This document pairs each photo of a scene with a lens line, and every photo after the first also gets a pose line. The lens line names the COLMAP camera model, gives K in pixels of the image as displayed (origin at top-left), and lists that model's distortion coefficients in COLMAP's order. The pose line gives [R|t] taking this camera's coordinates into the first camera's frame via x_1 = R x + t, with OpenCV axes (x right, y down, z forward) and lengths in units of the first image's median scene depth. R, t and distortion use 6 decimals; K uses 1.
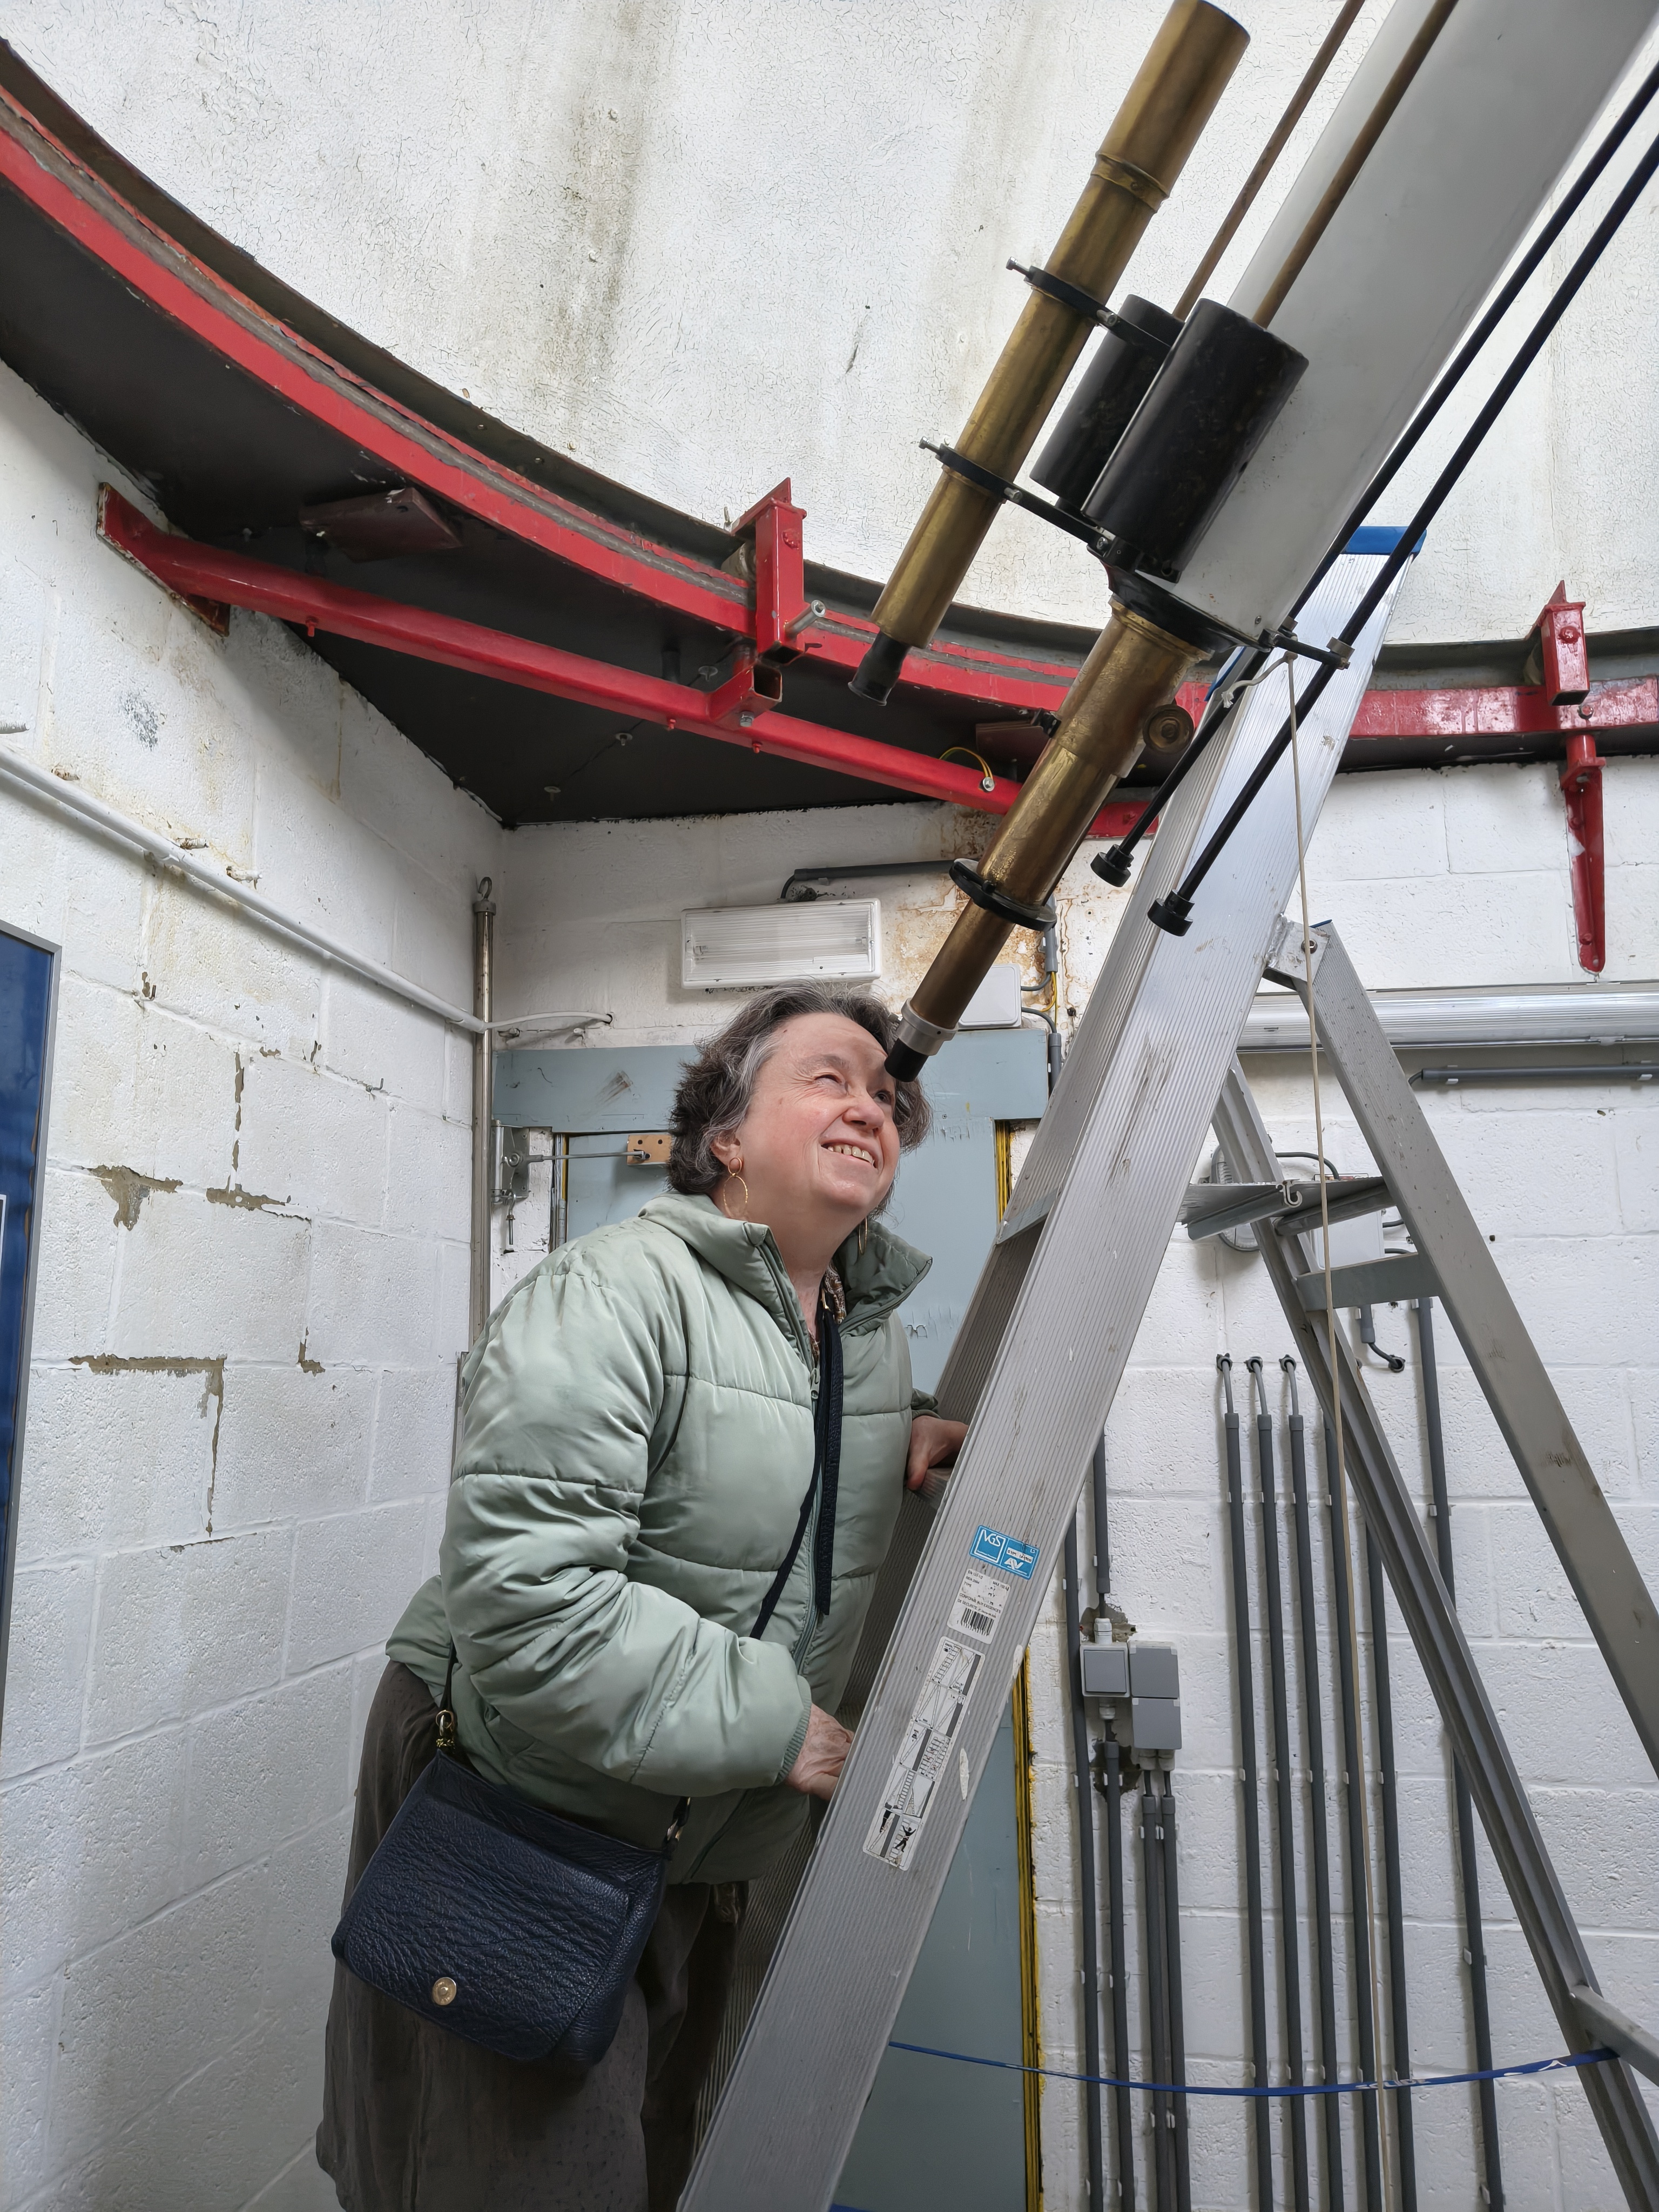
lens RADIAL K [[1533.8, 0, 836.7], [0, 1533.8, 1104.7], [0, 0, 1]] dist [0.047396, -0.054125]
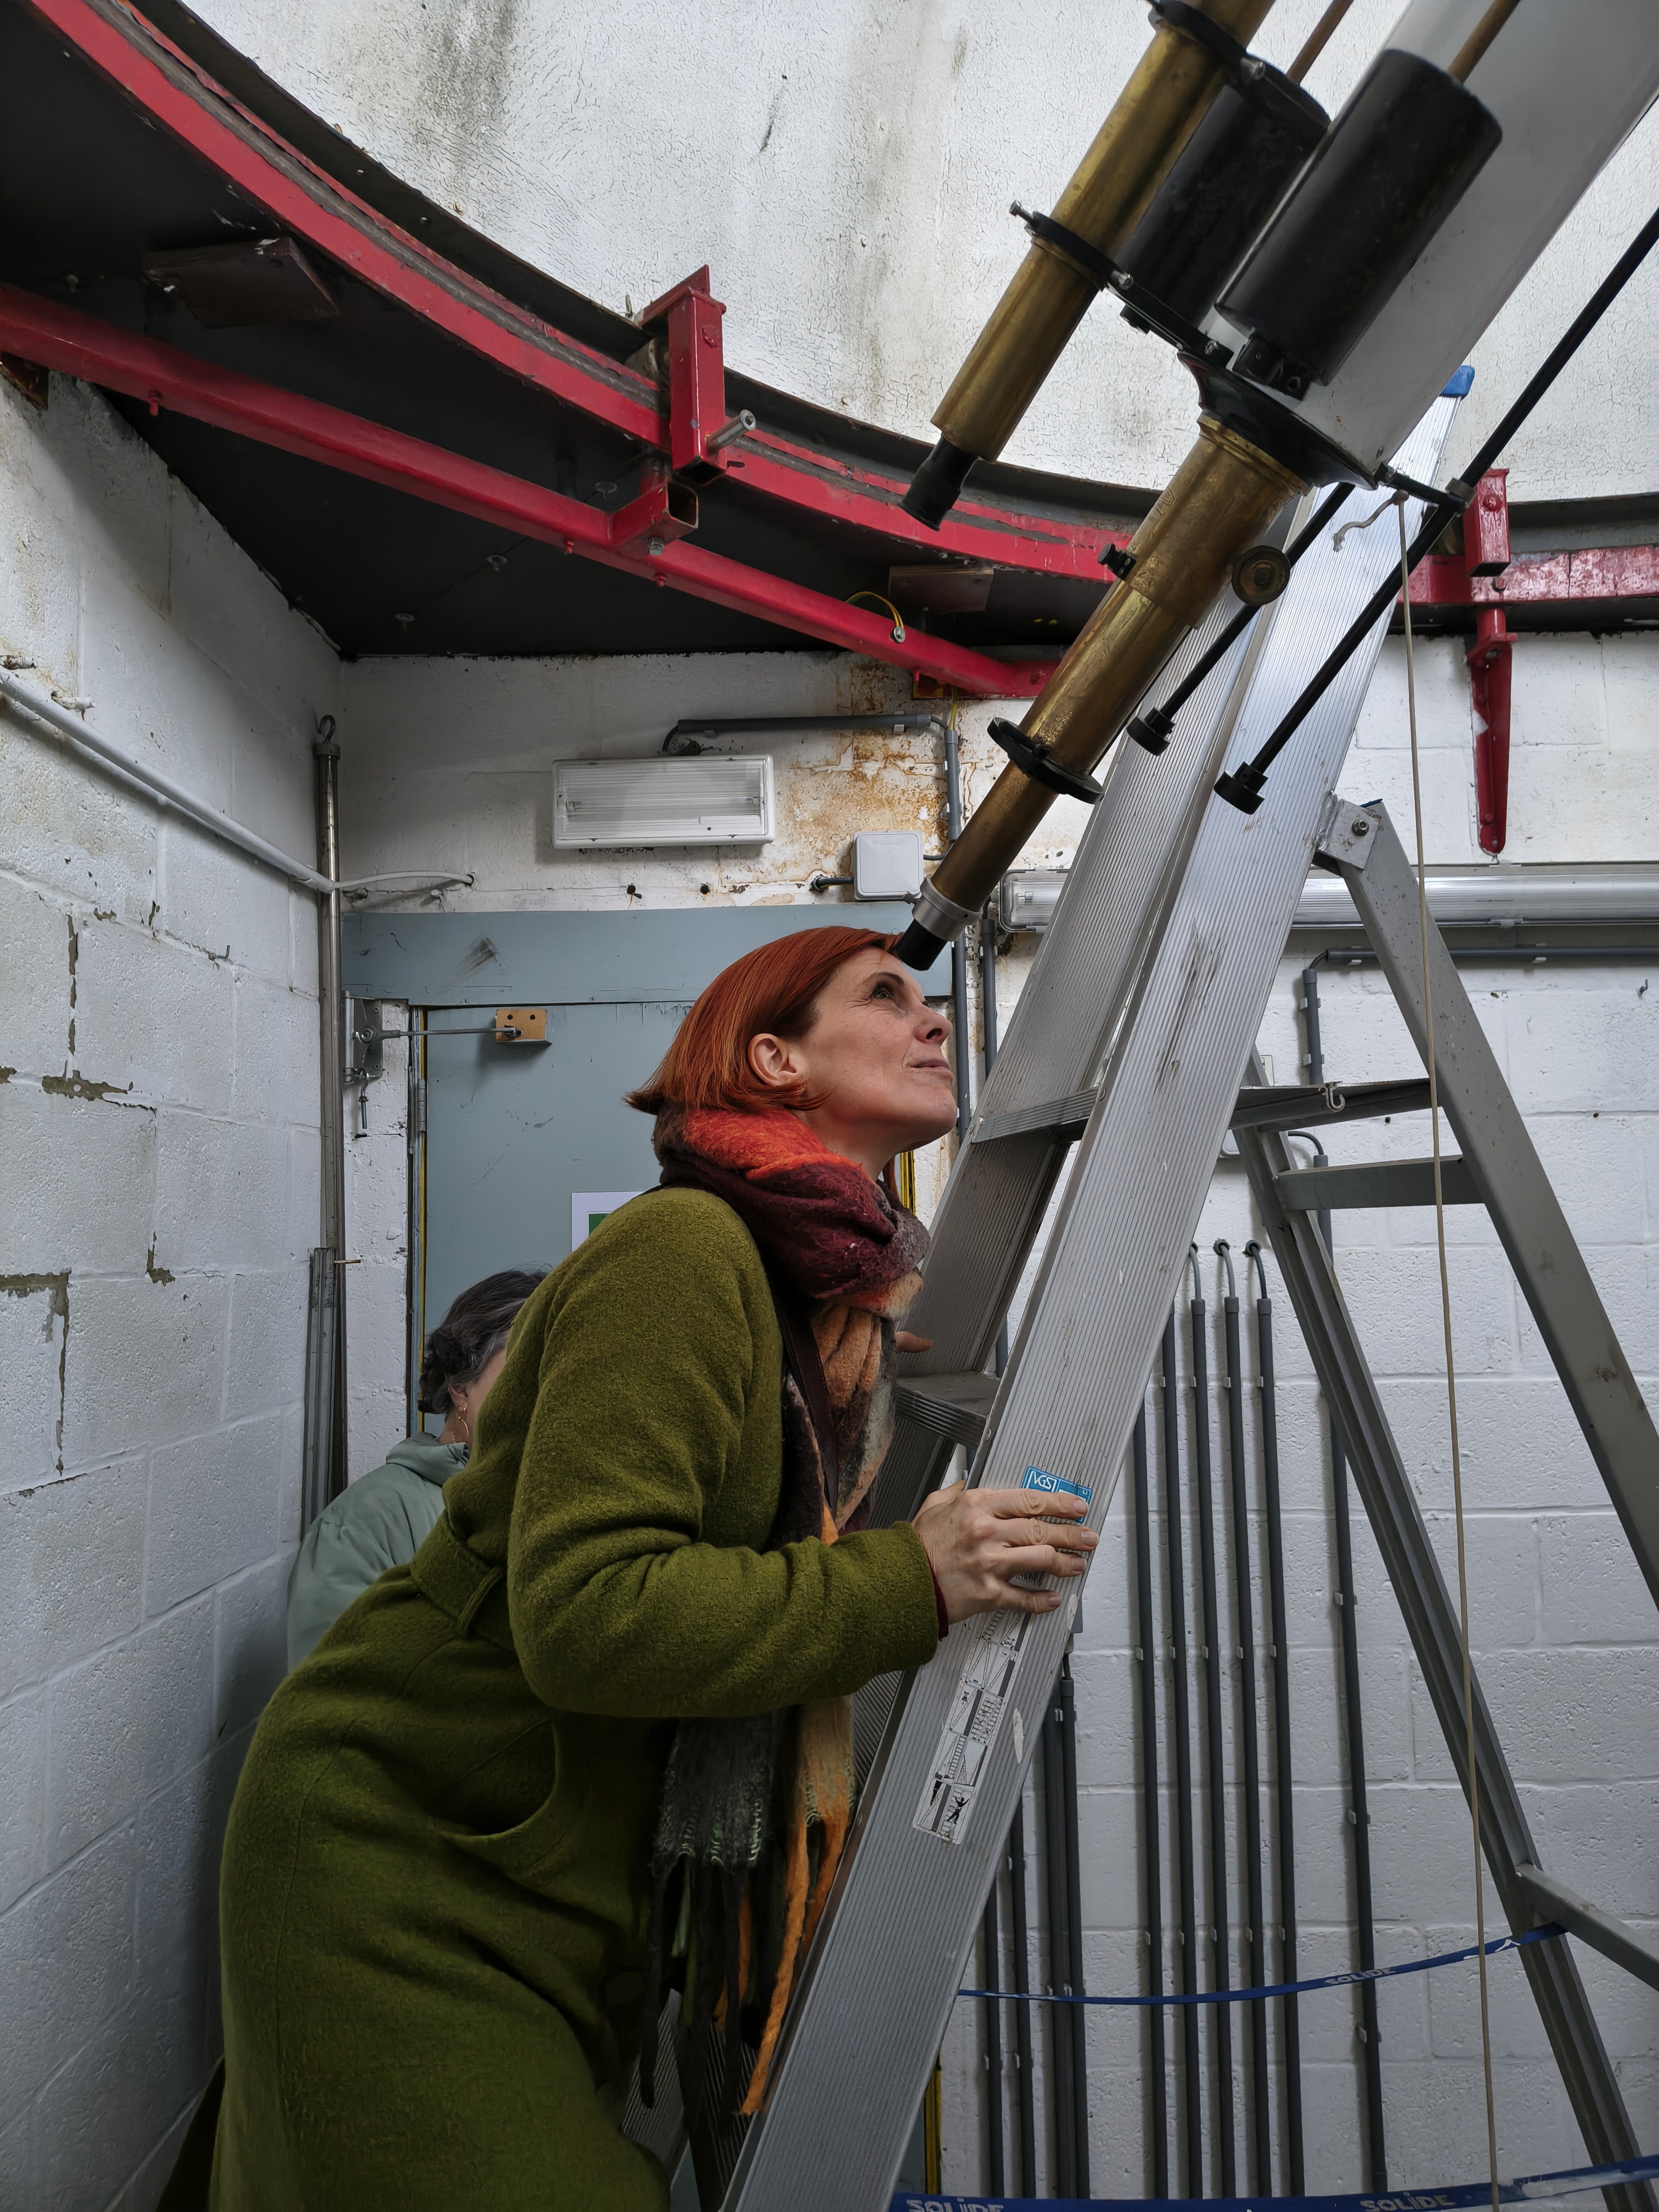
lens RADIAL K [[1533.8, 0, 839.9], [0, 1533.8, 1090.6], [0, 0, 1]] dist [0.047396, -0.054125]
pose [[0.988971, -0.000152, 0.148111, -0.092535], [-0.012031, 0.996612, 0.081356, -0.011832], [-0.147621, -0.082241, 0.985619, 0.086651]]
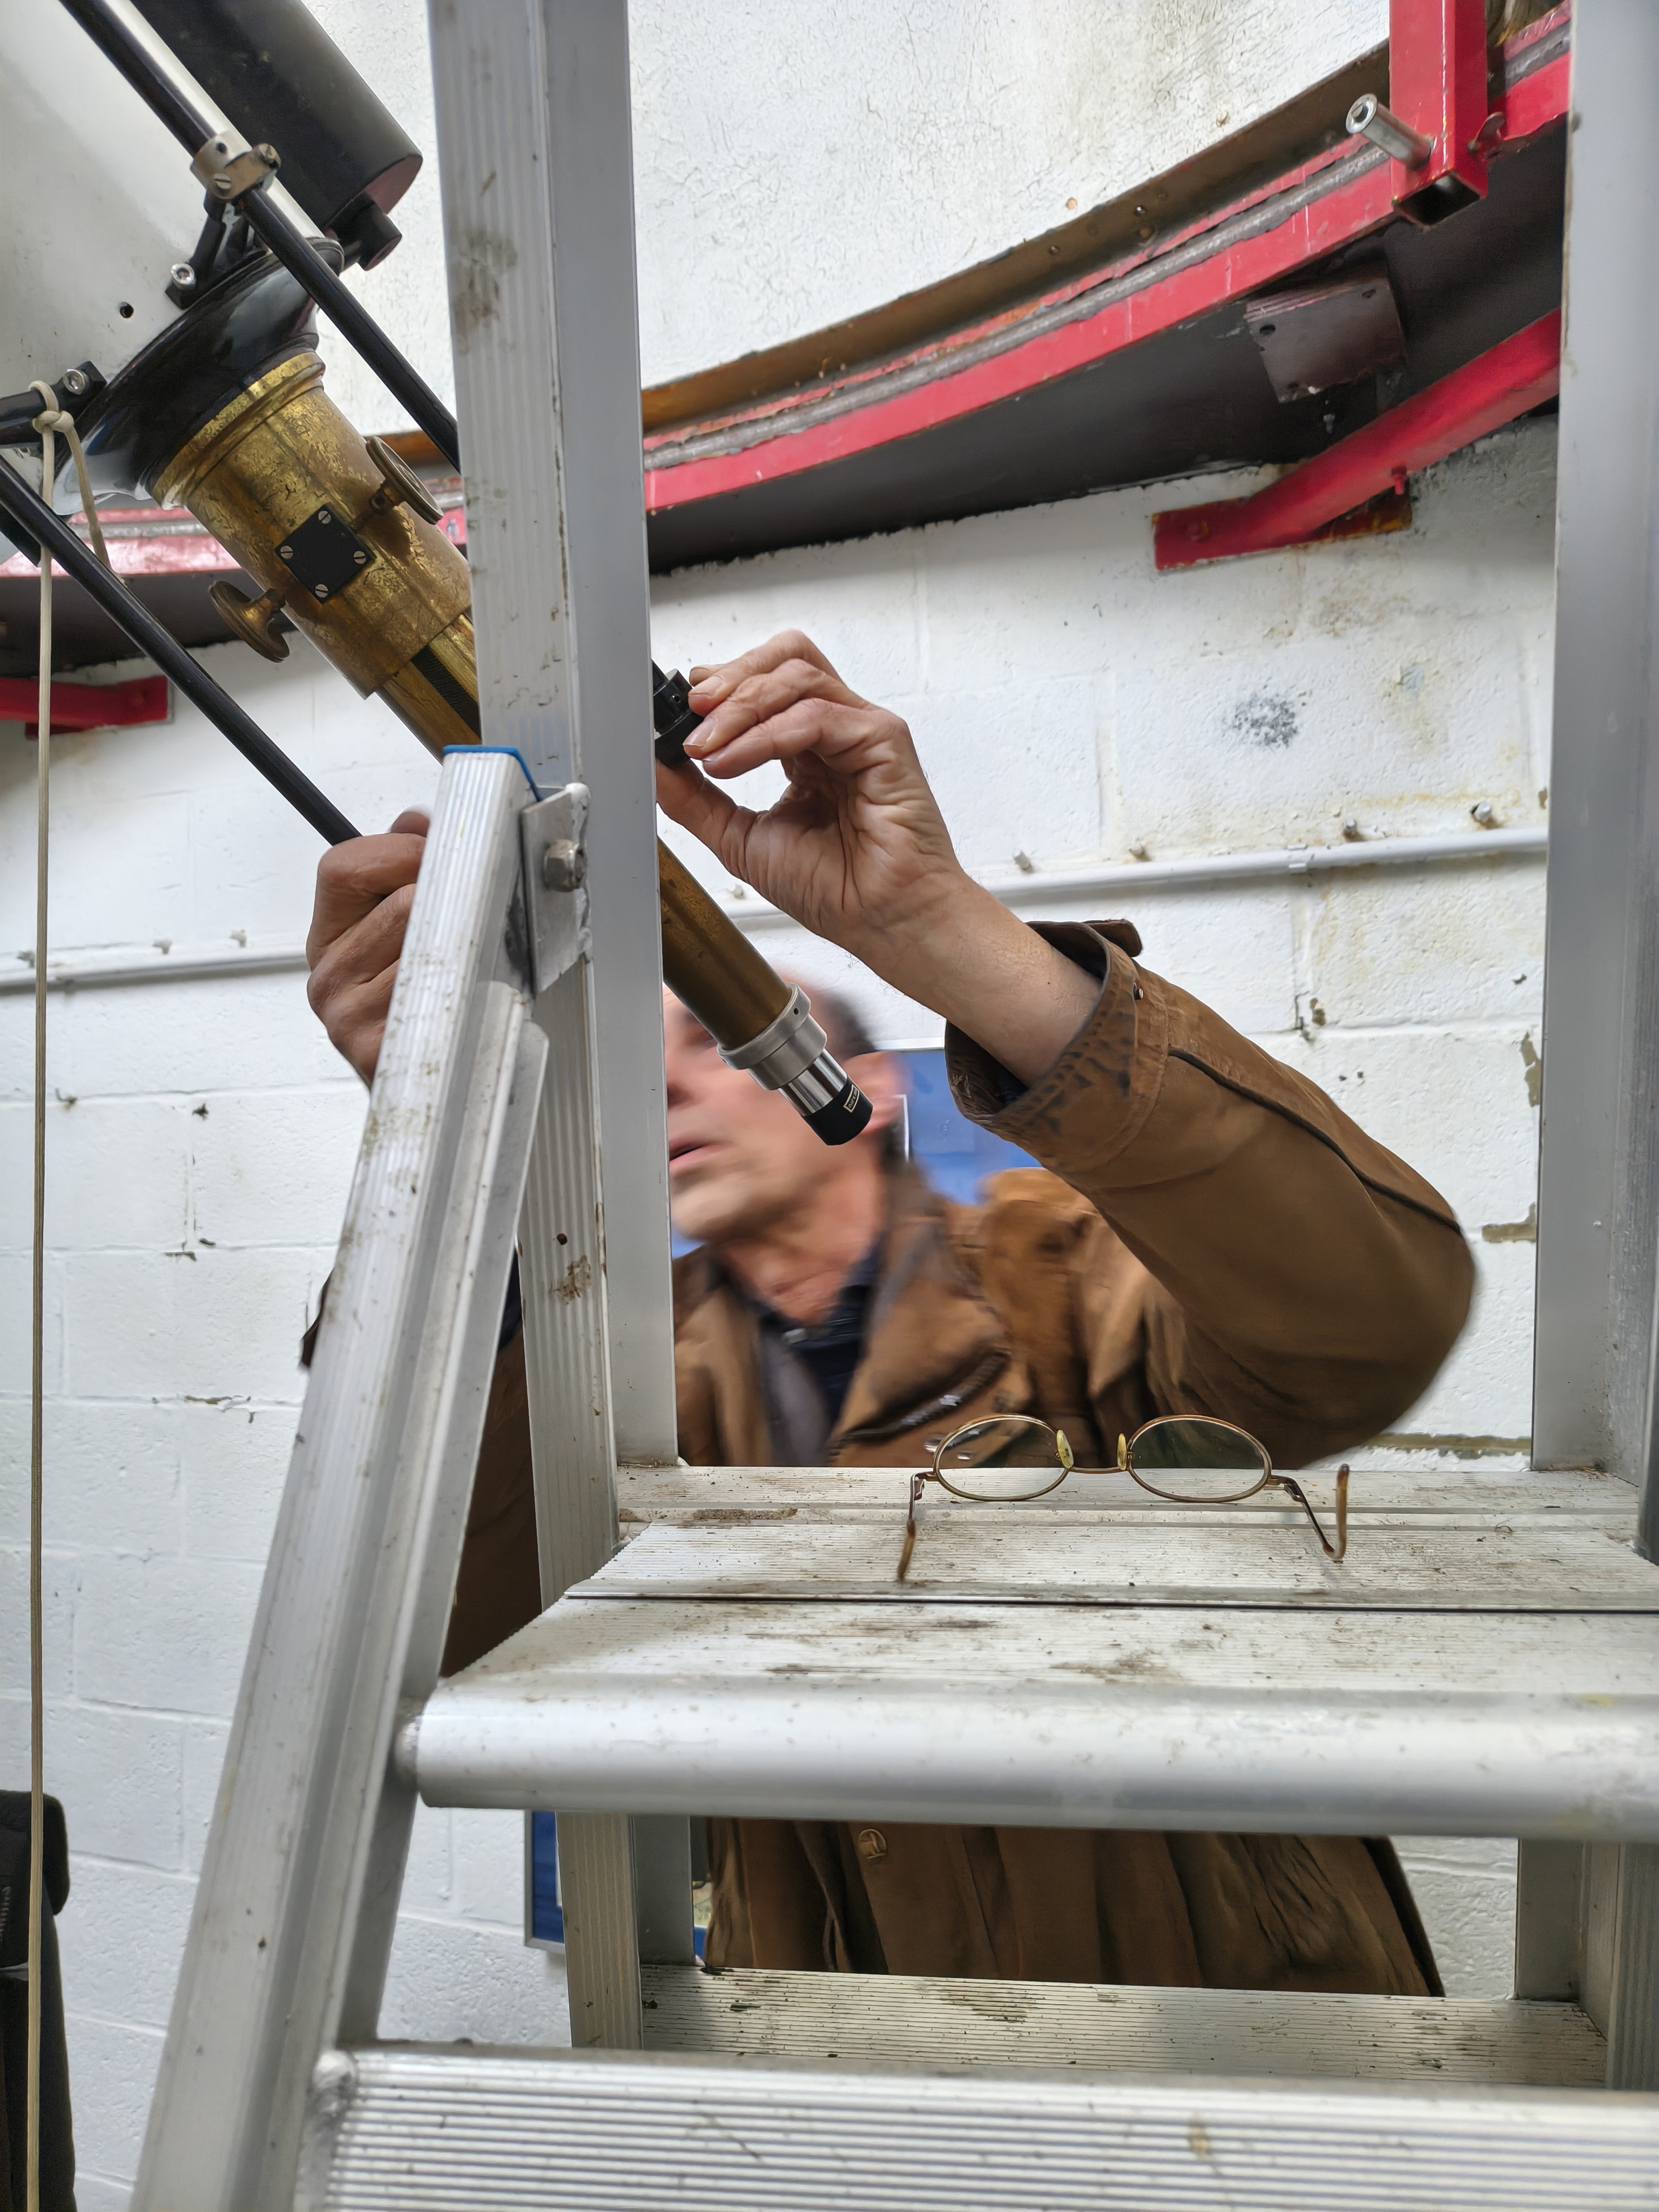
lens RADIAL K [[1533.8, 0, 816.6], [0, 1533.8, 1107.4], [0, 0, 1]] dist [0.047396, -0.054125]
pose [[-0.182466, -0.041756, -0.982325, 0.416772], [0.200111, 0.976609, -0.078684, -0.011204], [0.962633, -0.210932, -0.169842, 0.765200]]
